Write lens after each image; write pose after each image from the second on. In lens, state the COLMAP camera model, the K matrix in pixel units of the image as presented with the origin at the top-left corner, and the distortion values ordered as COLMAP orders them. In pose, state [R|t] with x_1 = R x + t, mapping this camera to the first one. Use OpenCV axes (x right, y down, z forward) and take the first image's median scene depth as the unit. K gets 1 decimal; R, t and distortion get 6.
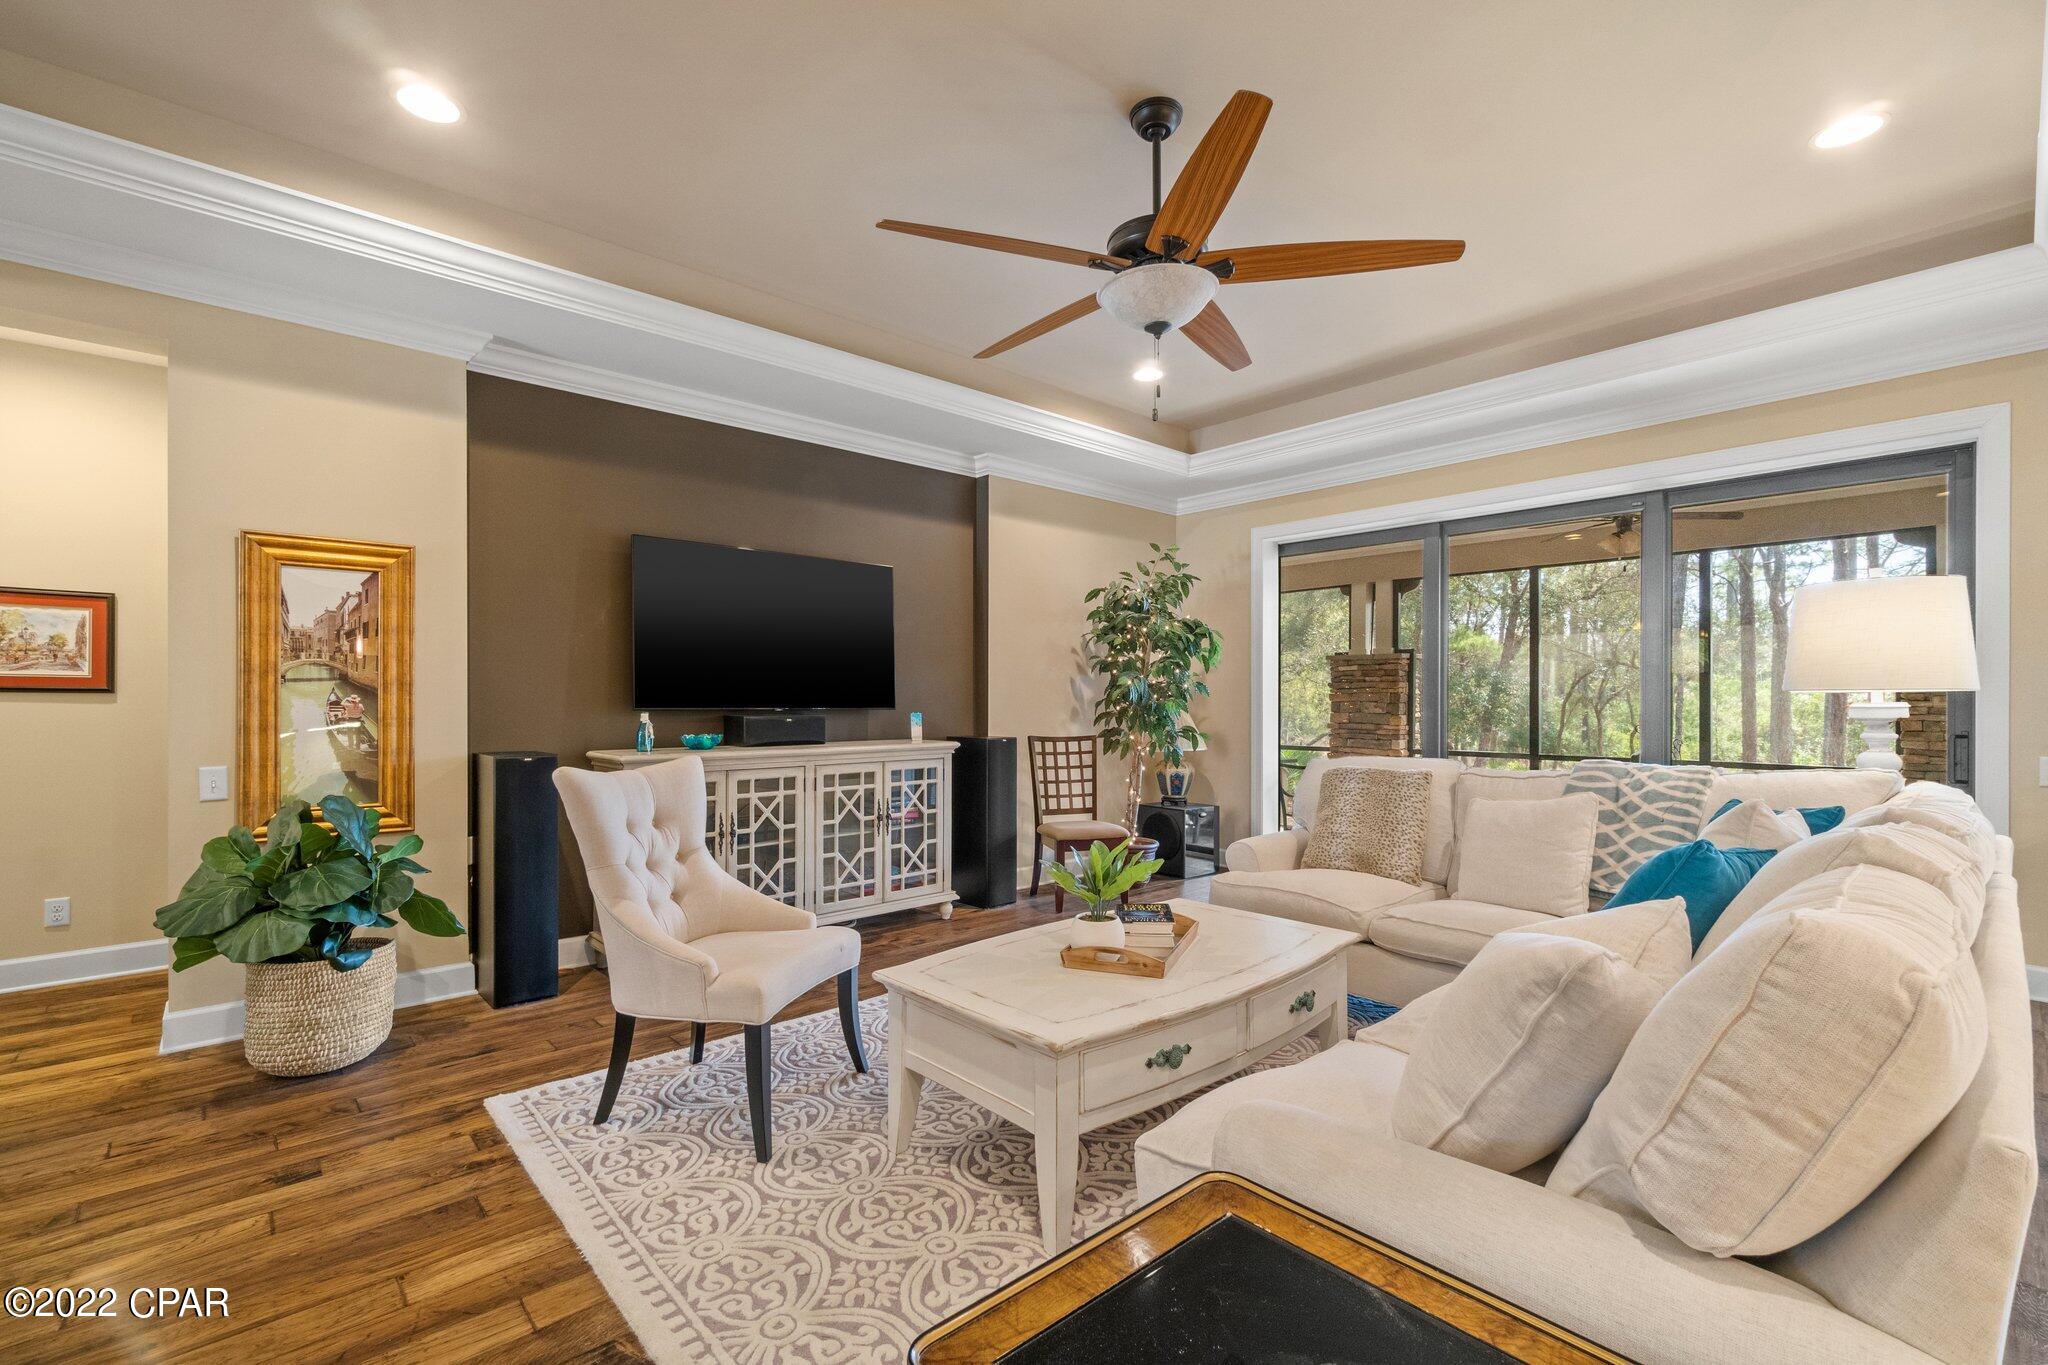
lens RADIAL K [[881.8, 0, 1029.1], [0, 881.8, 698.0], [0, 0, 1]] dist [-0.002364, 0.000172]
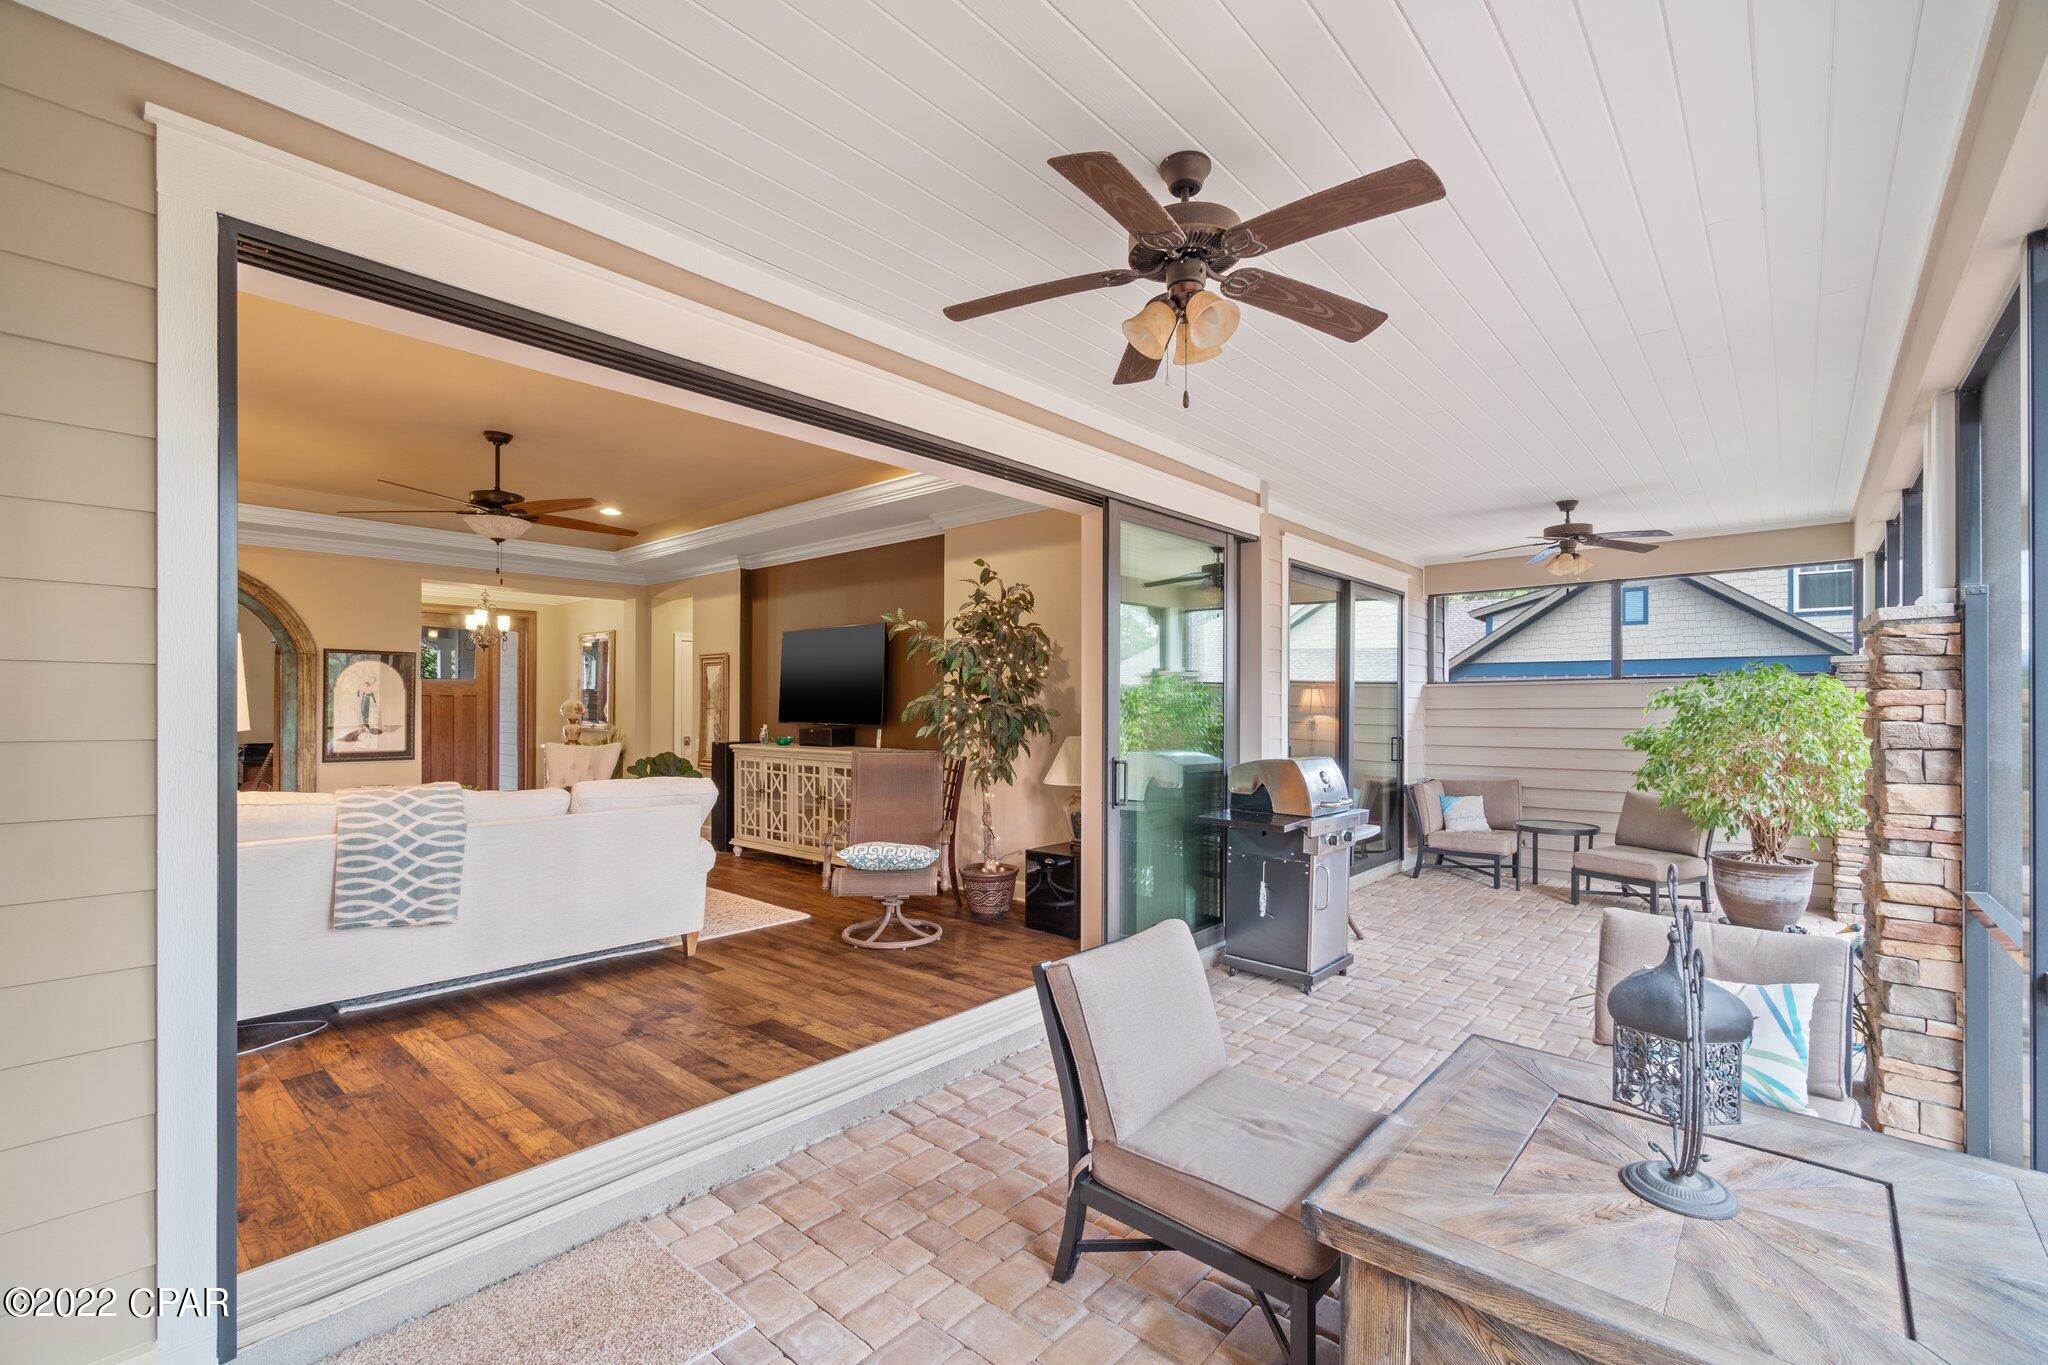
lens RADIAL K [[881.8, 0, 1029.1], [0, 881.8, 698.0], [0, 0, 1]] dist [-0.002364, 0.000172]
pose [[0.112957, -0.007235, -0.993574, 1.480221], [0.002305, 0.999973, -0.007020, -0.024826], [0.993597, -0.001497, 0.112970, 1.277051]]
